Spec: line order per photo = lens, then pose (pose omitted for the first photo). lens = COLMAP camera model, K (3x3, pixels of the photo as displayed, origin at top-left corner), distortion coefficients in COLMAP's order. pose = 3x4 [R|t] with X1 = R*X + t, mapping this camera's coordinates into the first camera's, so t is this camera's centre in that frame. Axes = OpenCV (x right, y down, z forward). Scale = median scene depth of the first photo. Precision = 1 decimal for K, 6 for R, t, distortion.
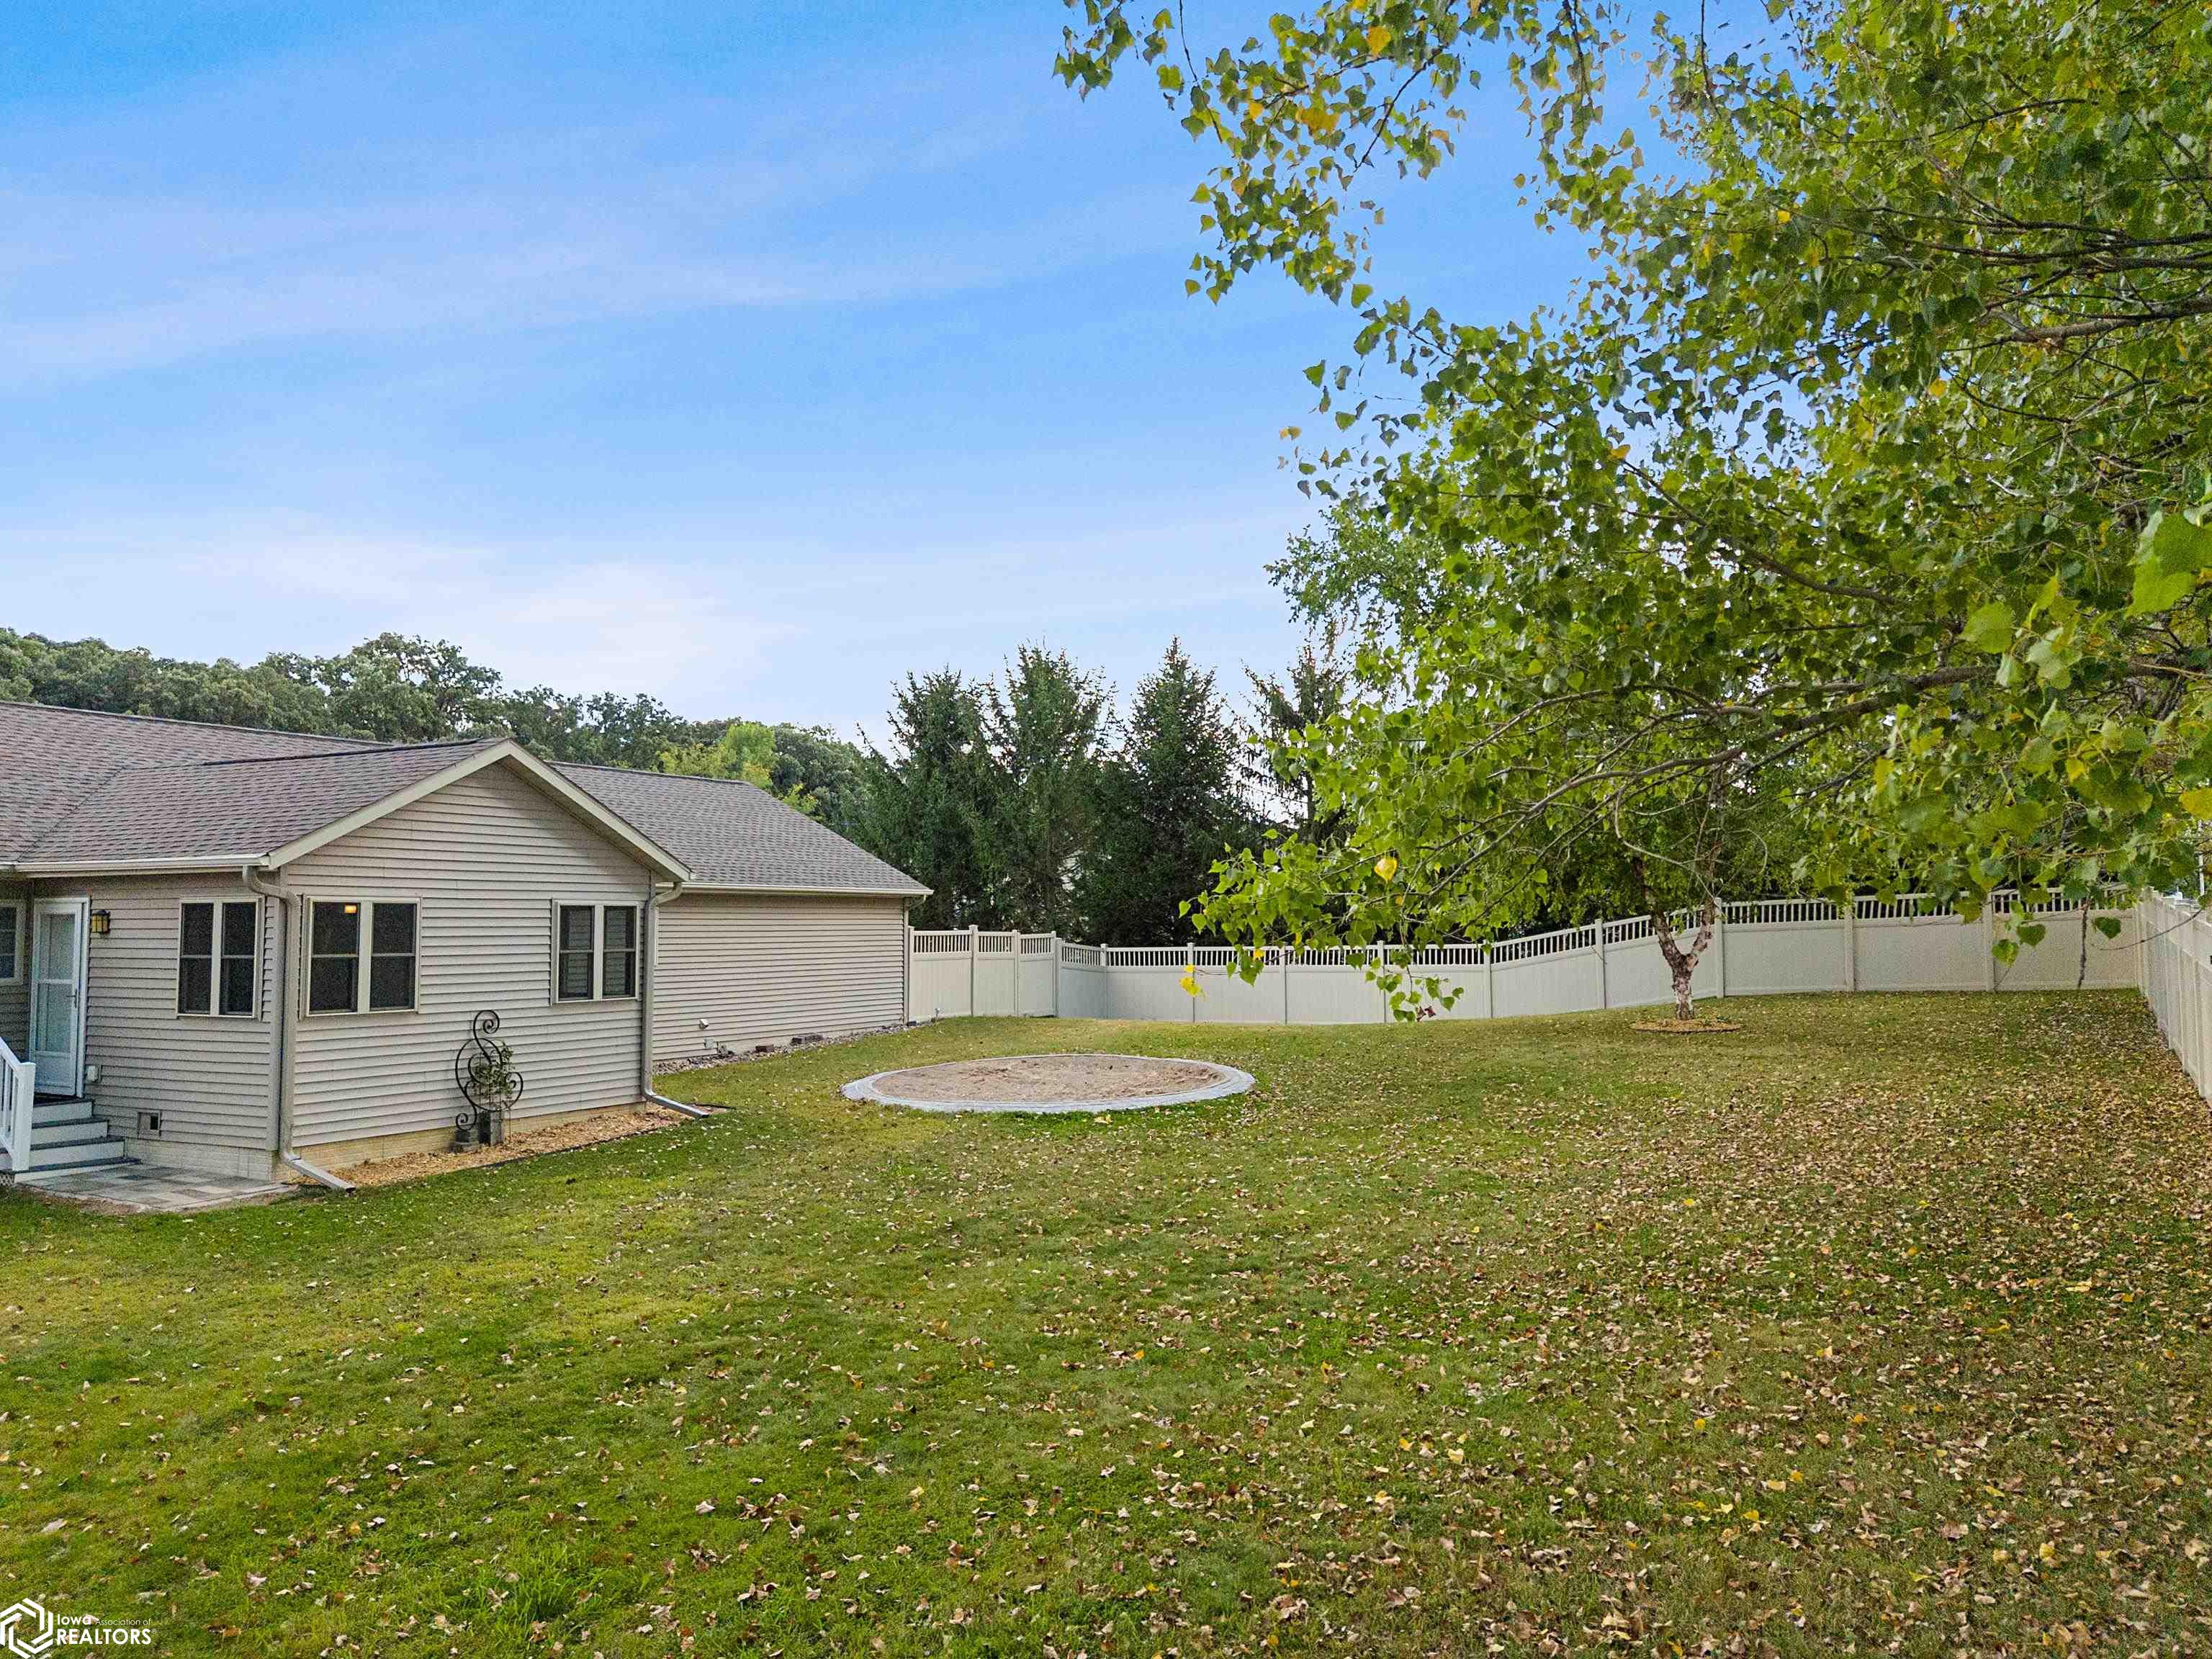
lens RADIAL K [[1636.1, 0, 1112.2], [0, 1636.1, 820.6], [0, 0, 1]] dist [0.112408, -0.150488]
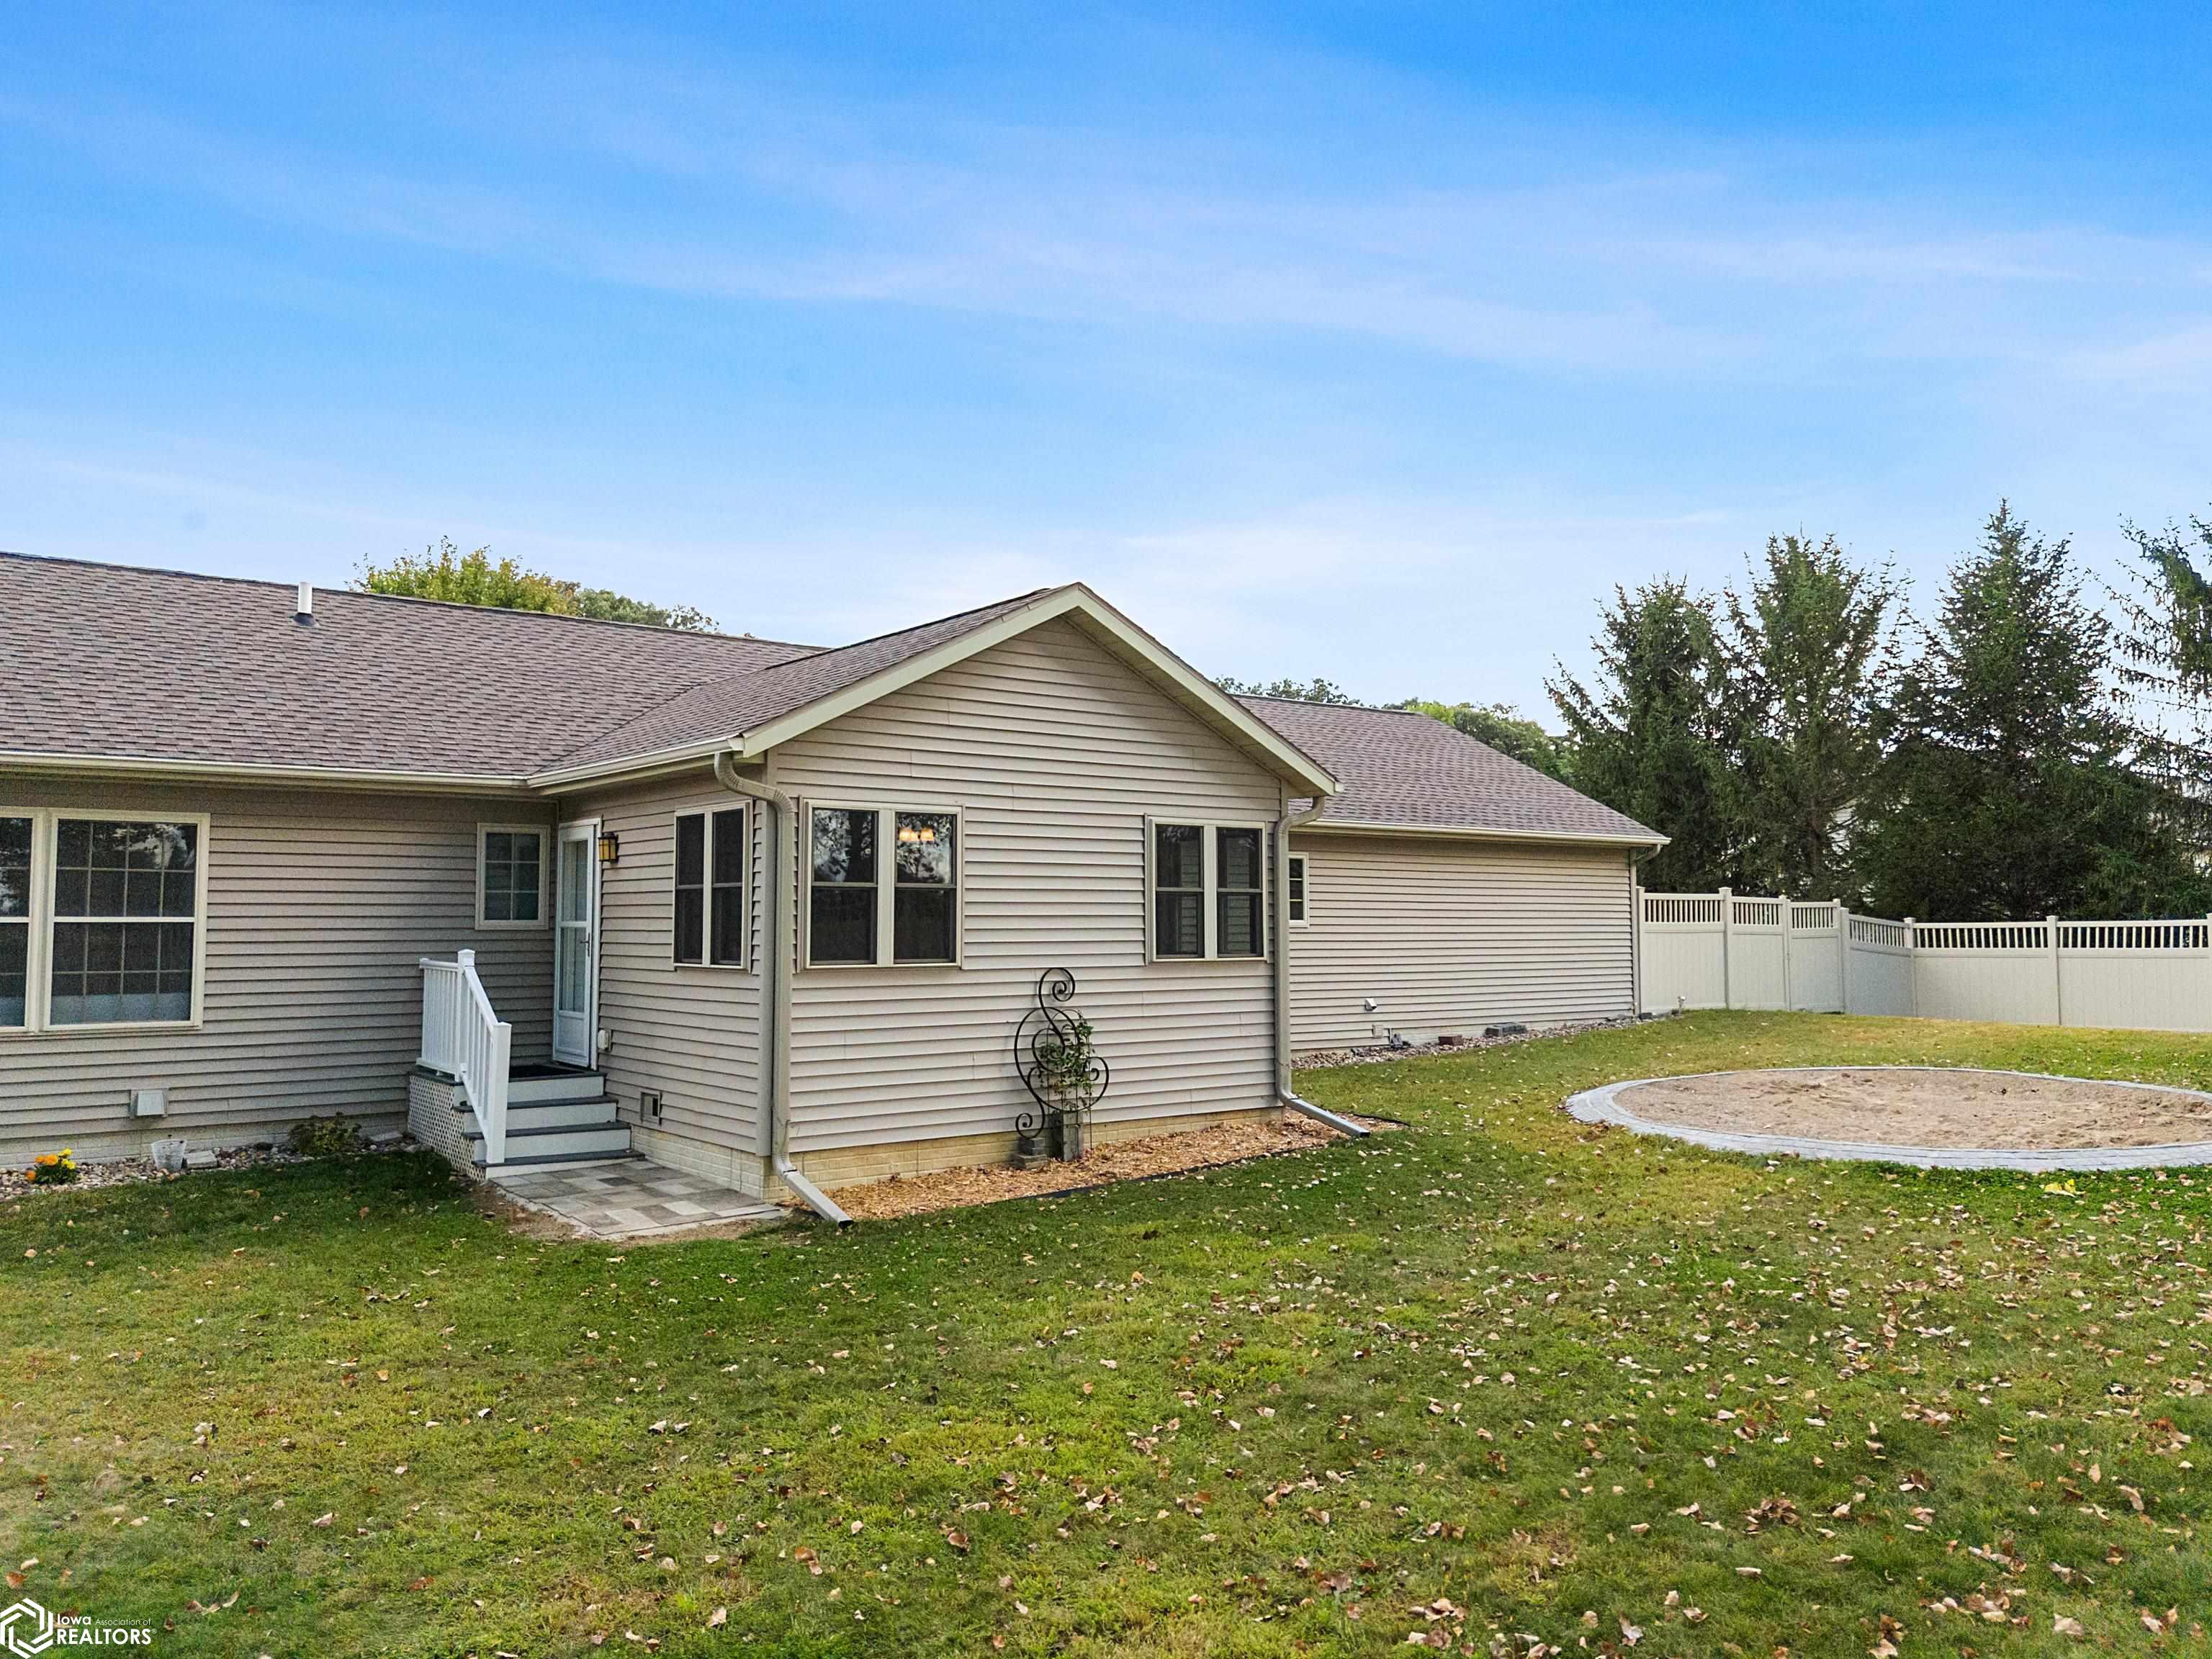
lens RADIAL K [[1636.1, 0, 1112.2], [0, 1636.1, 820.6], [0, 0, 1]] dist [0.112408, -0.150488]
pose [[0.917480, -0.021887, -0.397180, -0.070487], [0.023131, 0.999731, -0.001658, 0.048942], [0.397109, -0.007666, 0.917739, 0.339622]]
